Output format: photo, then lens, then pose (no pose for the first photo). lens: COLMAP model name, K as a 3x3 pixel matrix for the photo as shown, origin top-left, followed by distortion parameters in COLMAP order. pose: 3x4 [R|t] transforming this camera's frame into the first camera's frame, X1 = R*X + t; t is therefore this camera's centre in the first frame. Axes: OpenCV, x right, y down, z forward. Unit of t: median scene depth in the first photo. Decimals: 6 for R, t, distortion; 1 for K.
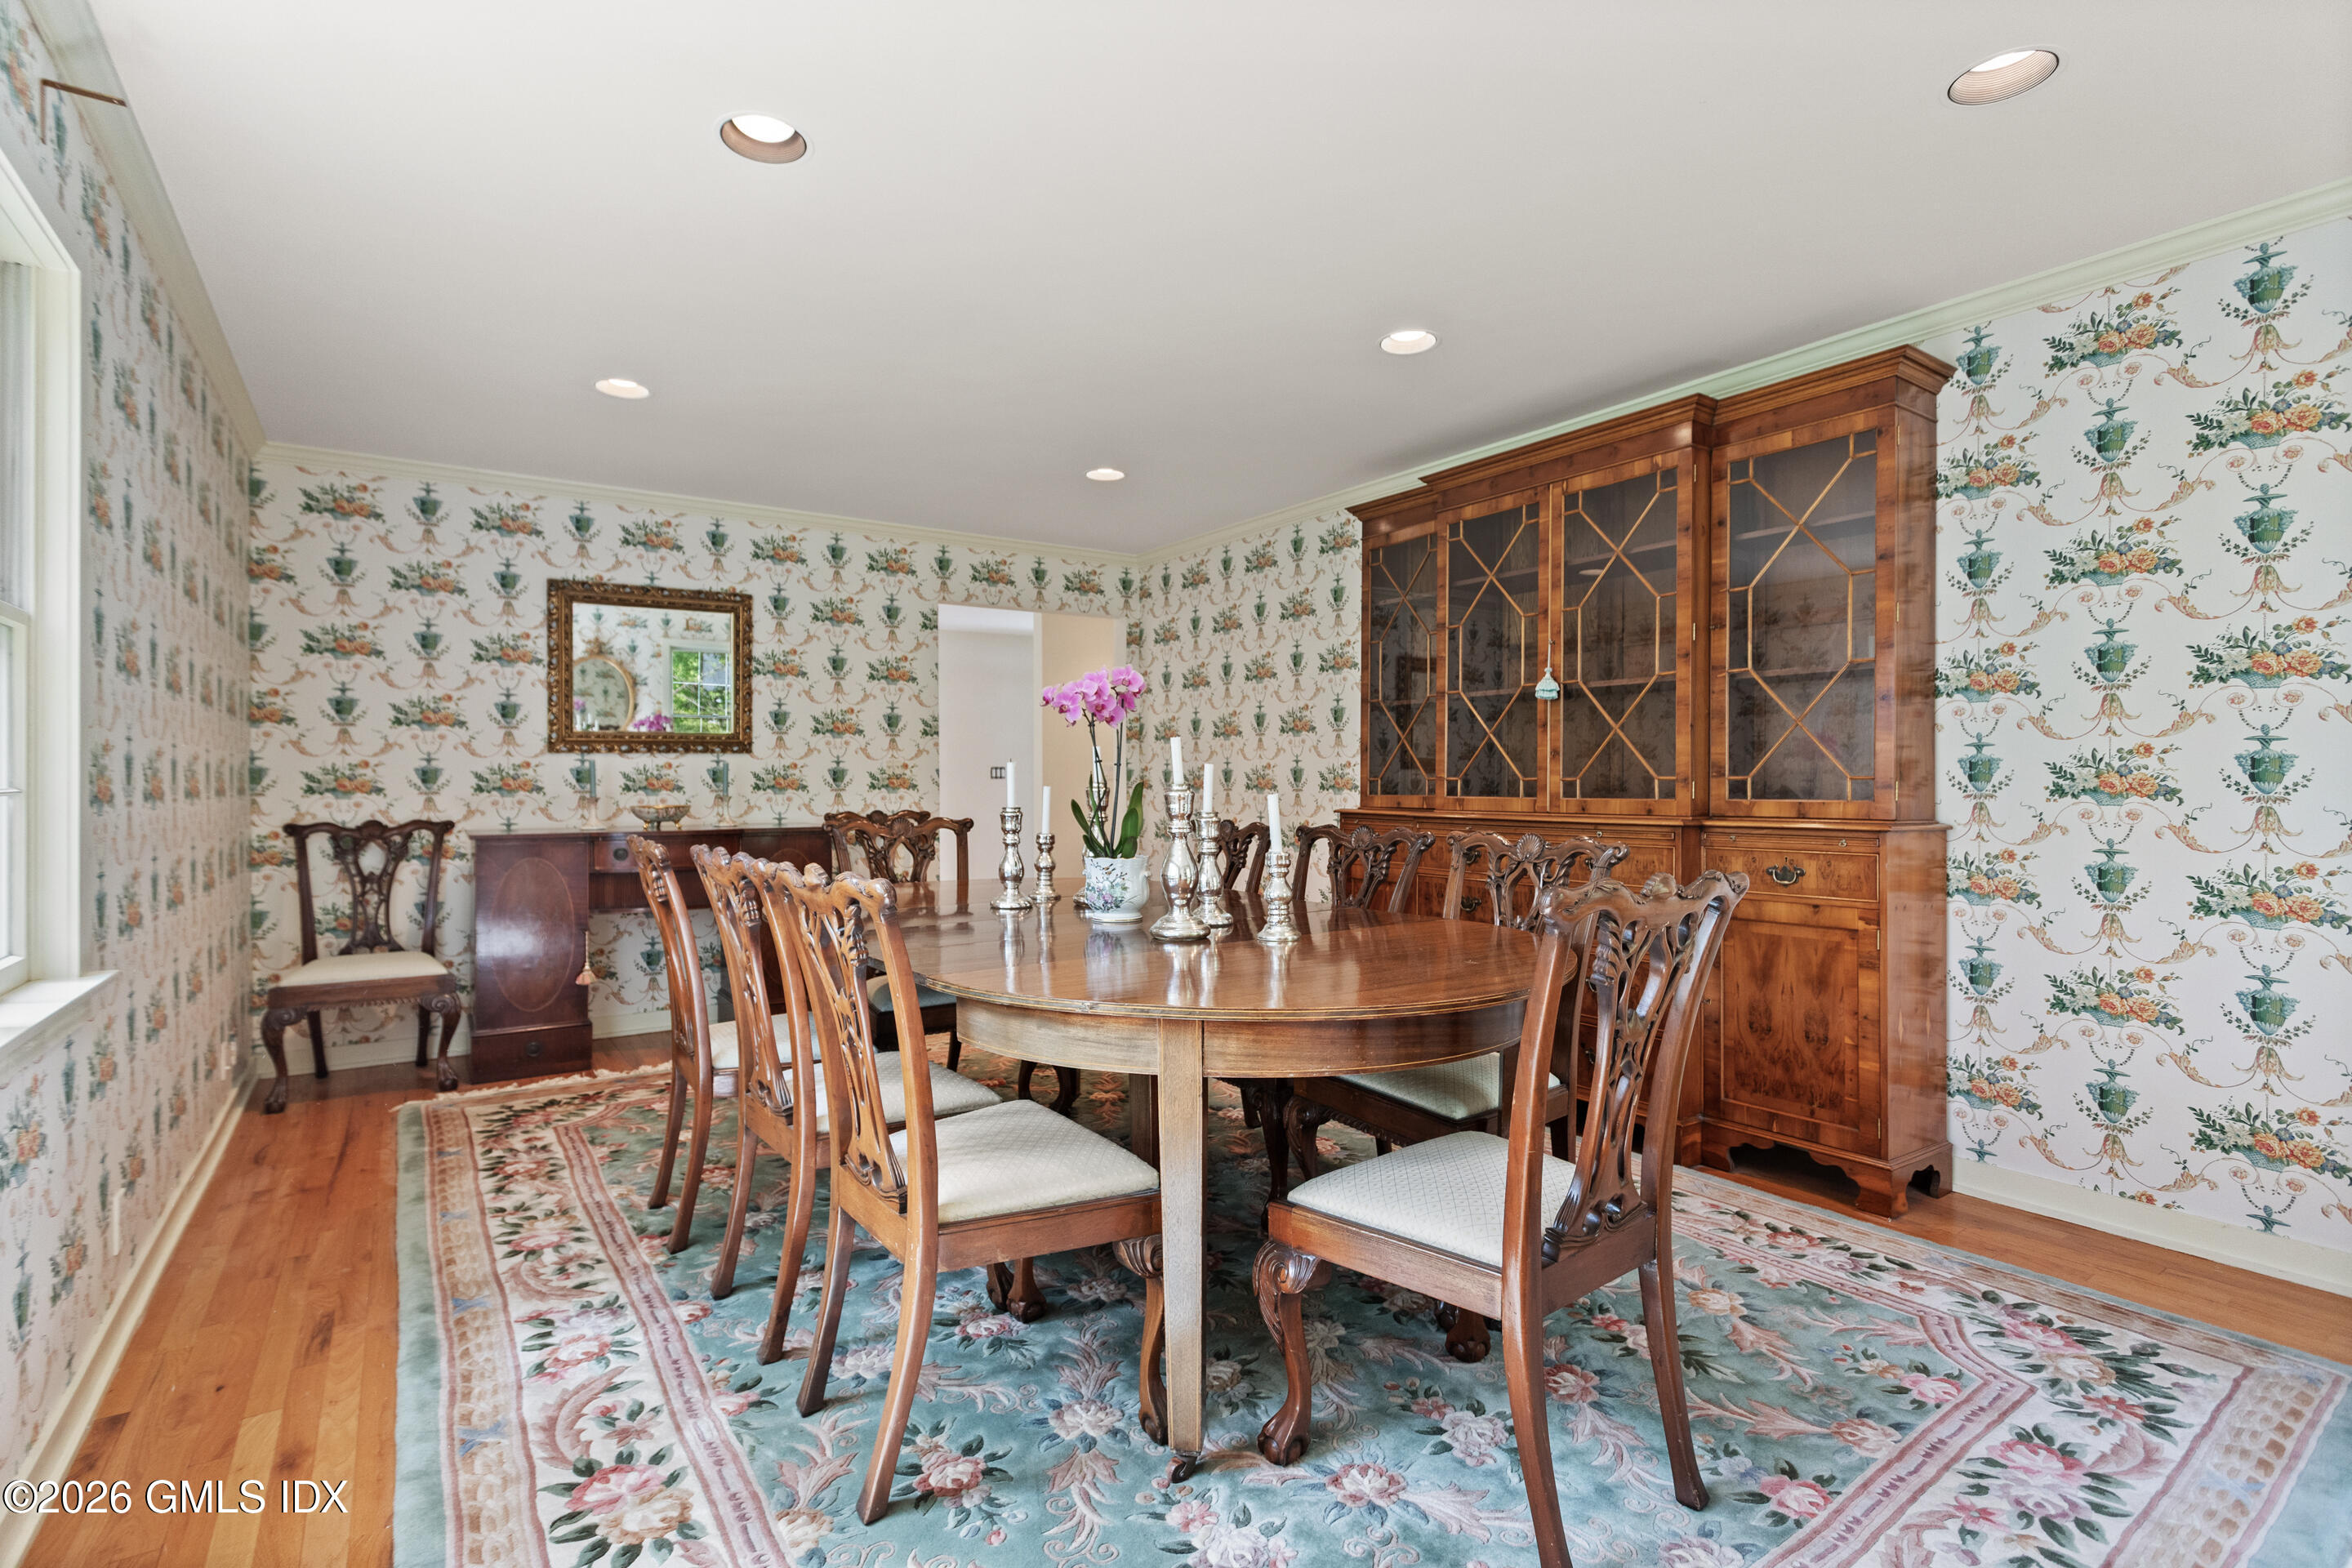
lens RADIAL K [[1126.1, 0, 1176.9], [0, 1126.1, 787.7], [0, 0, 1]] dist [0.001405, 0.001139]
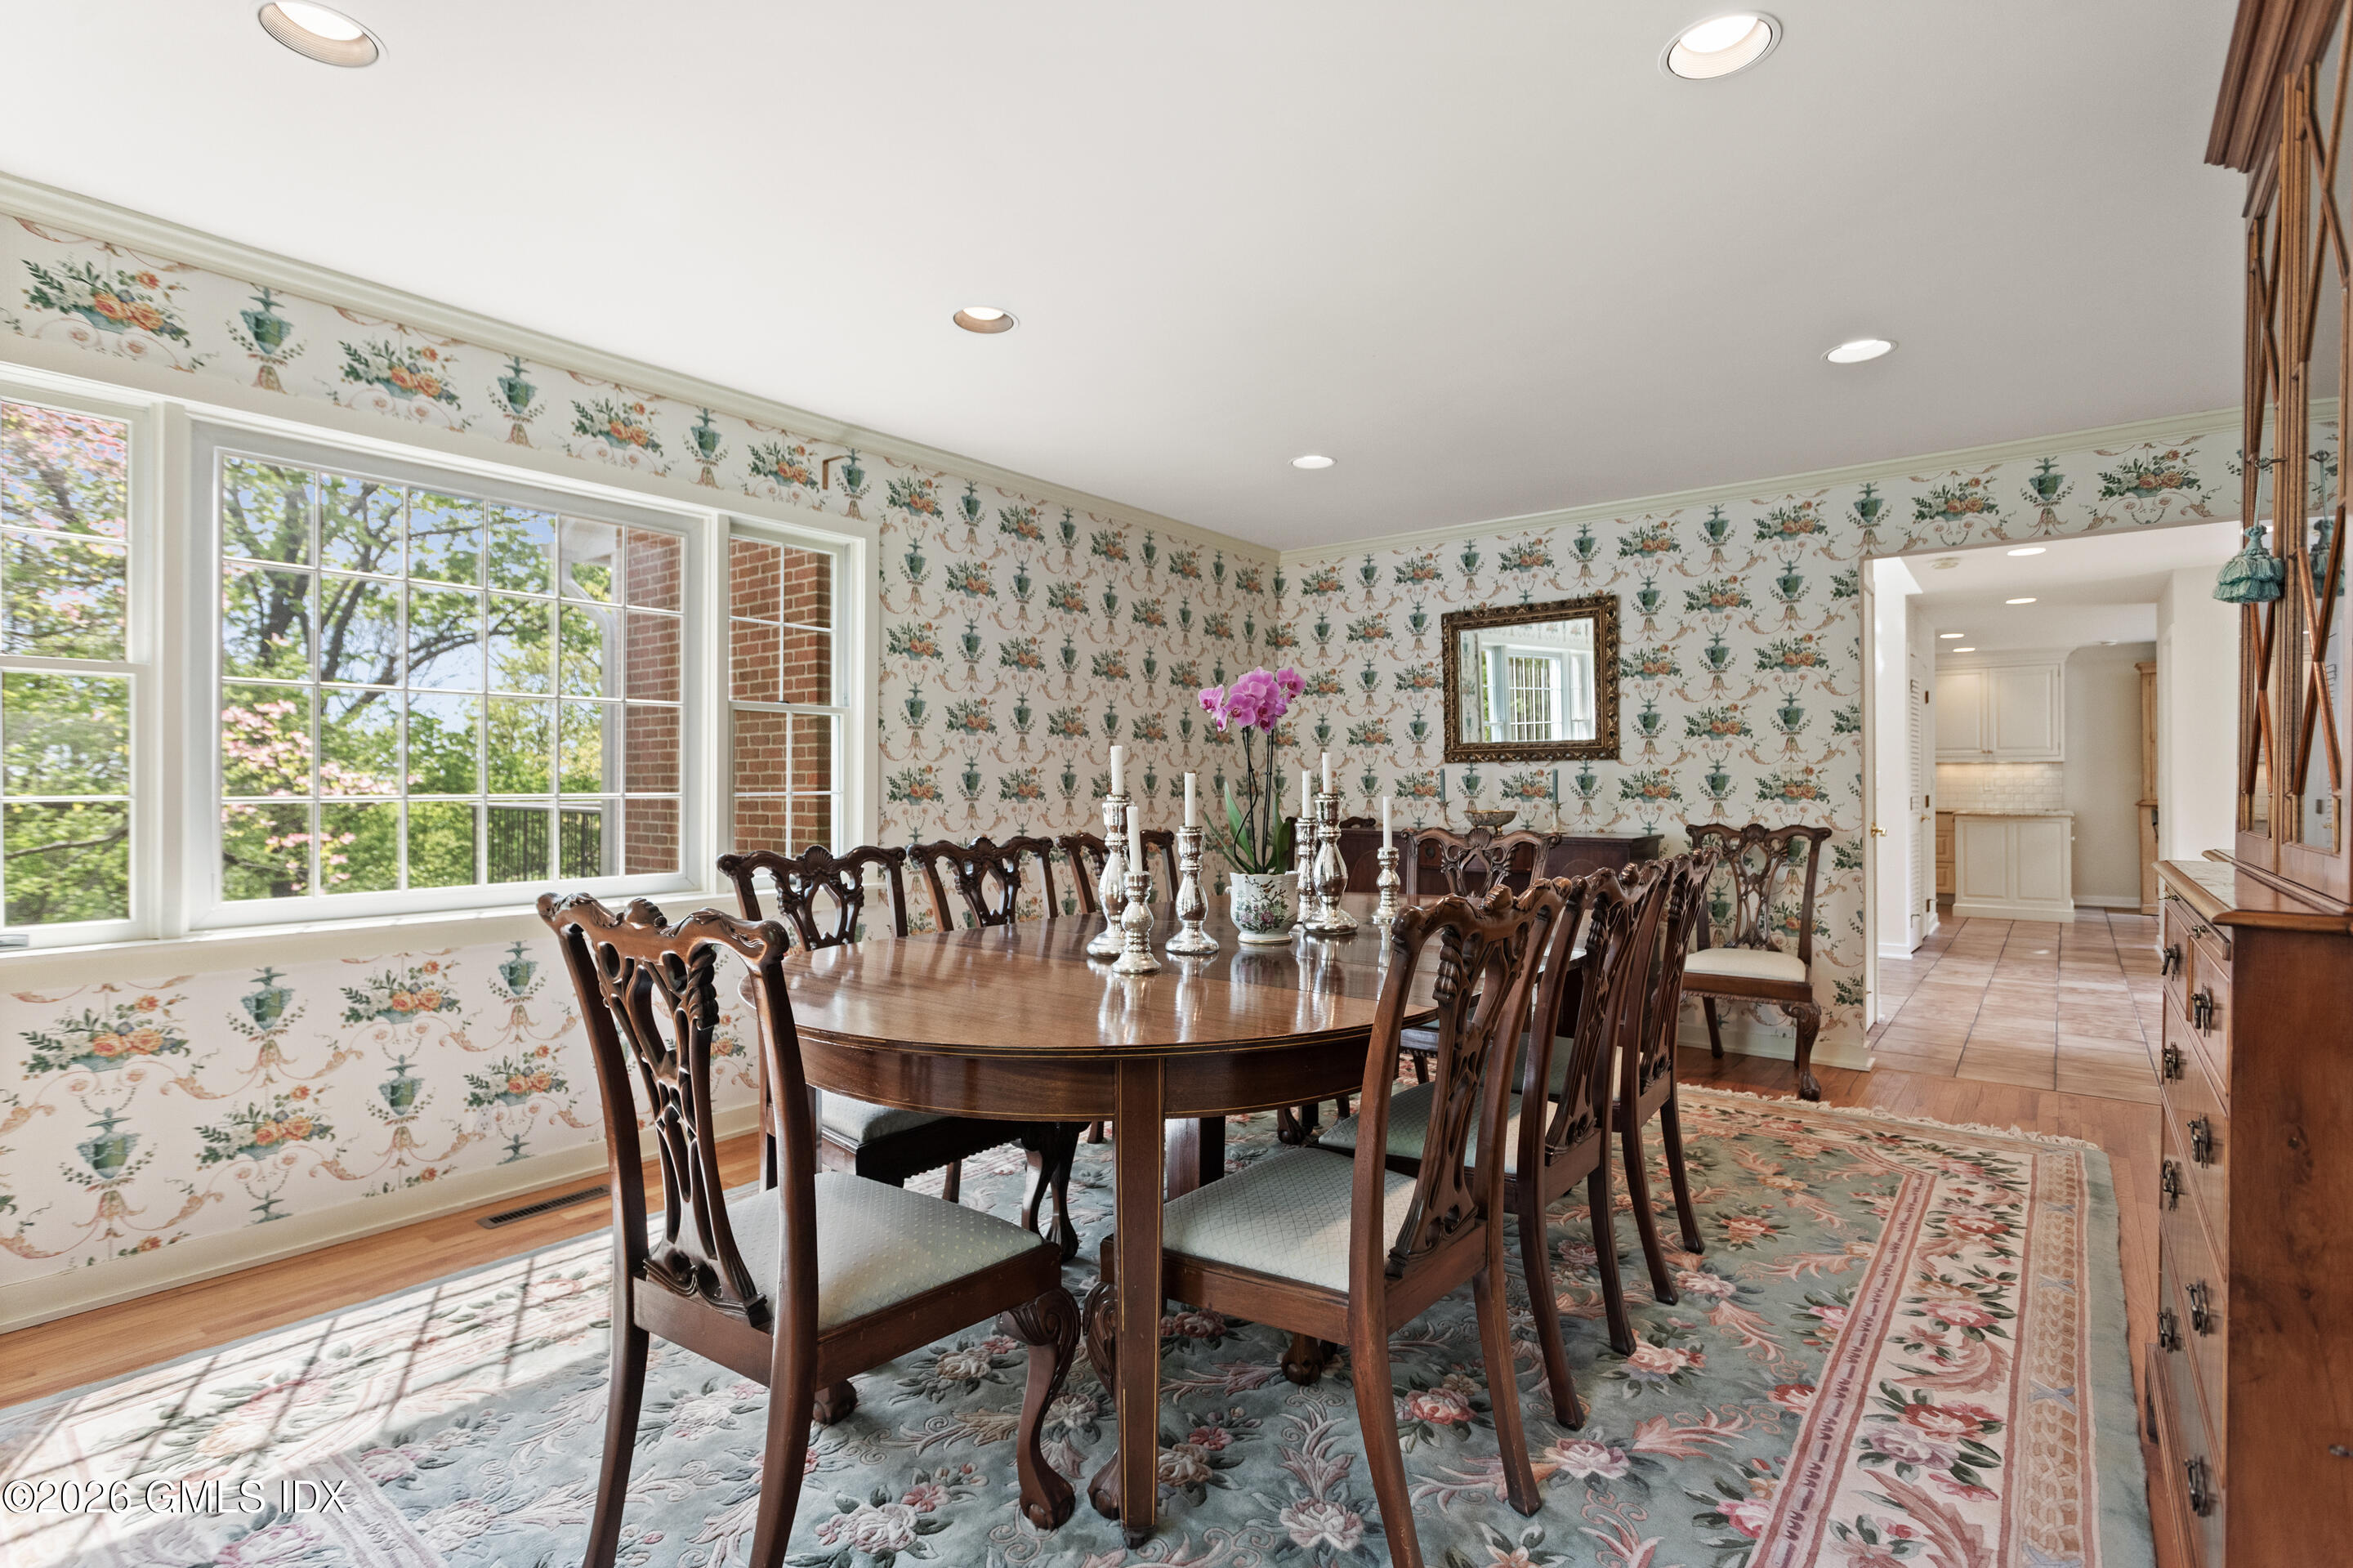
lens RADIAL K [[1126.6, 0, 1184.2], [0, 1126.6, 786.3], [0, 0, 1]] dist [0.001405, 0.001139]
pose [[0.300998, 0.005207, -0.953610, 0.430876], [-0.009165, 0.999955, 0.002567, -0.006685], [0.953581, 0.007968, 0.301032, 0.358275]]
